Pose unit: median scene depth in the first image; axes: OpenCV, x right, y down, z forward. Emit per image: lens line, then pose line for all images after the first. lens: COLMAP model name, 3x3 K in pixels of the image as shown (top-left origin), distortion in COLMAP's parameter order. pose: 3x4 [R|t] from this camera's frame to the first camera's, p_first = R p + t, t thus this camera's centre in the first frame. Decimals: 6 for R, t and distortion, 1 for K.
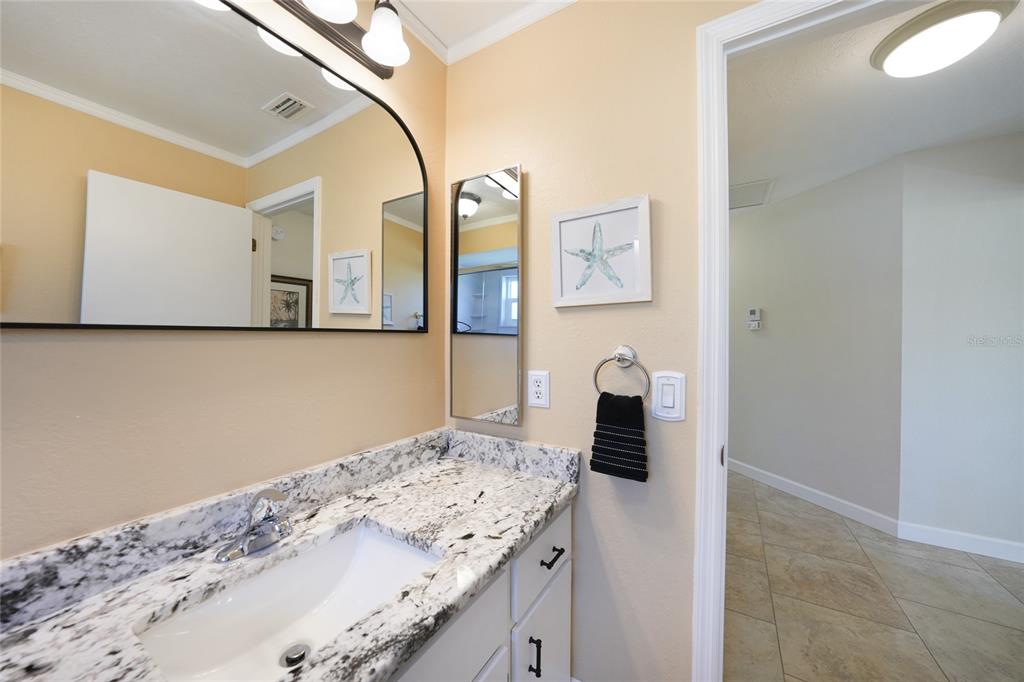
lens RADIAL K [[355.2, 0, 512.0], [0, 355.2, 340.1], [0, 0, 1]] dist [-0.030110, 0.006669]
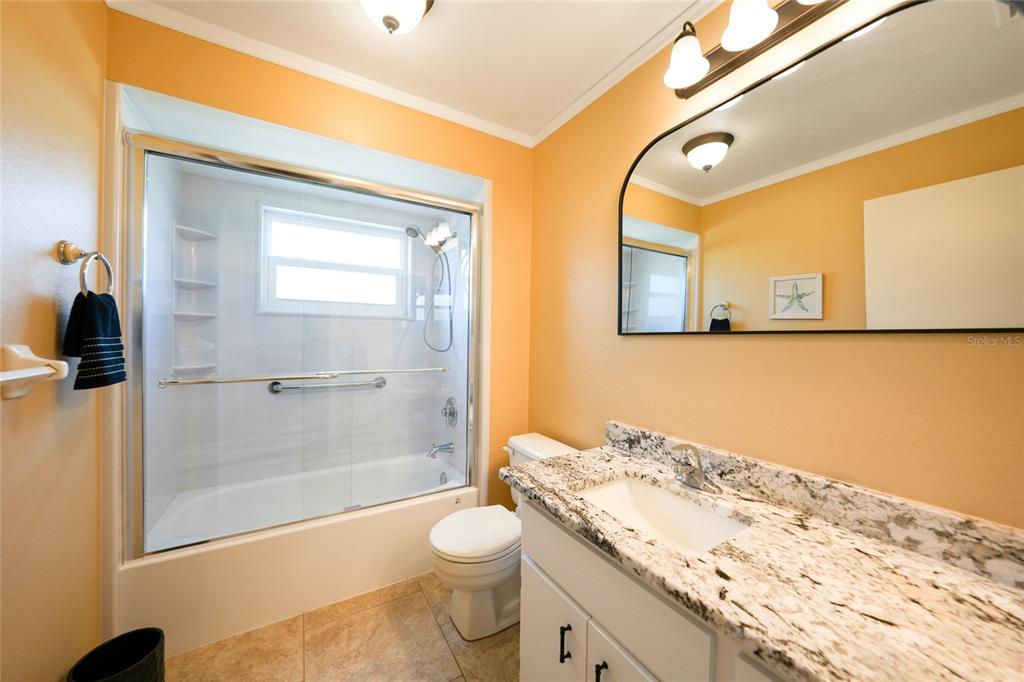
lens RADIAL K [[355.2, 0, 512.0], [0, 355.2, 340.1], [0, 0, 1]] dist [-0.030110, 0.006669]
pose [[-0.452065, 0.000218, -0.891985, 0.756201], [-0.017139, 0.999813, 0.008931, -0.002822], [0.891820, 0.019325, -0.451977, 0.818277]]
